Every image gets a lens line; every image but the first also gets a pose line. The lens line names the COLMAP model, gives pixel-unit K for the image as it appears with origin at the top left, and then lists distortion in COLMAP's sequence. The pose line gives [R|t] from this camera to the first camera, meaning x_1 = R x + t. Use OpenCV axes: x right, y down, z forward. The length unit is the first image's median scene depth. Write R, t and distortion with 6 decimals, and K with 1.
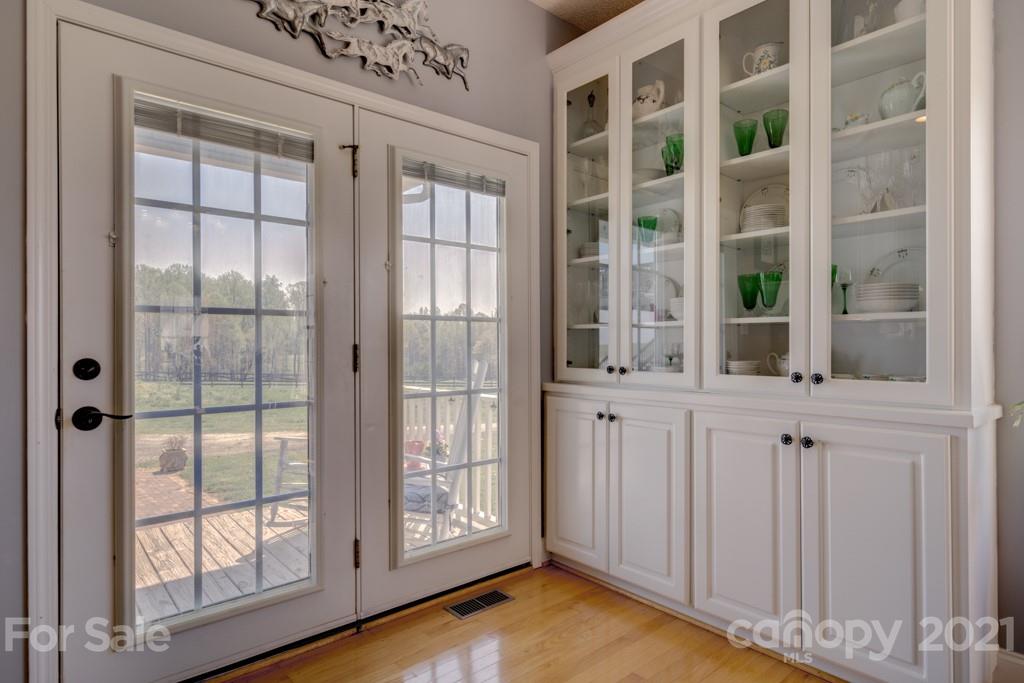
lens RADIAL K [[562.6, 0, 510.8], [0, 562.6, 343.5], [0, 0, 1]] dist [-0.000599, 0.000406]
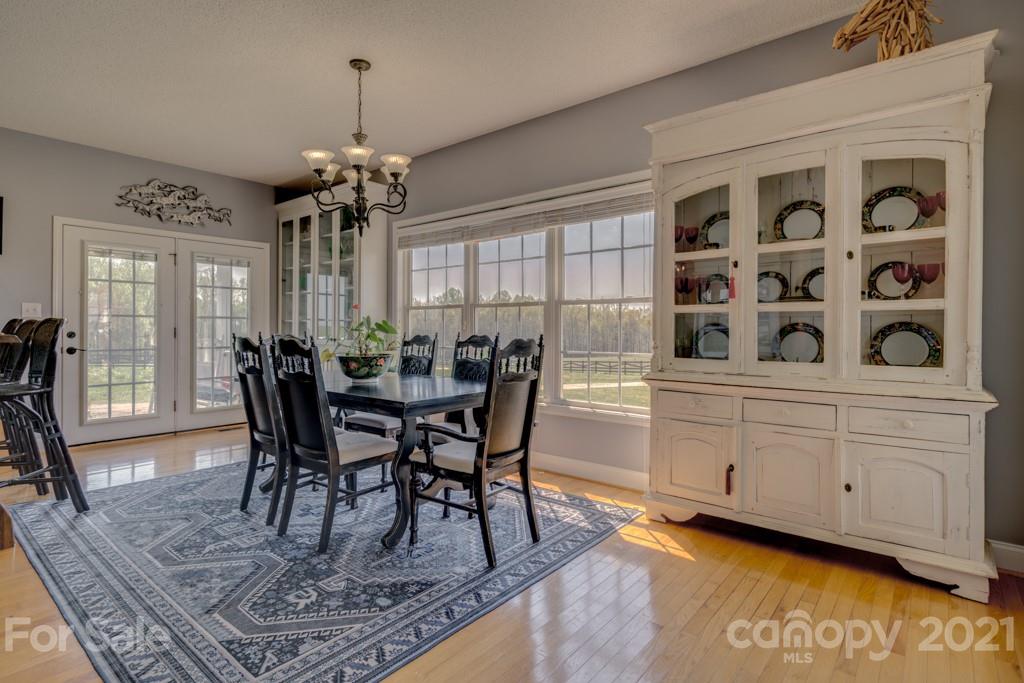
lens RADIAL K [[517.3, 0, 510.1], [0, 517.3, 327.9], [0, 0, 1]] dist [-0.001313, 0.000100]
pose [[0.986124, 0.007560, 0.165836, 0.885583], [-0.007098, 0.999969, -0.003380, -0.000272], [-0.165857, 0.002156, 0.986147, -1.686096]]
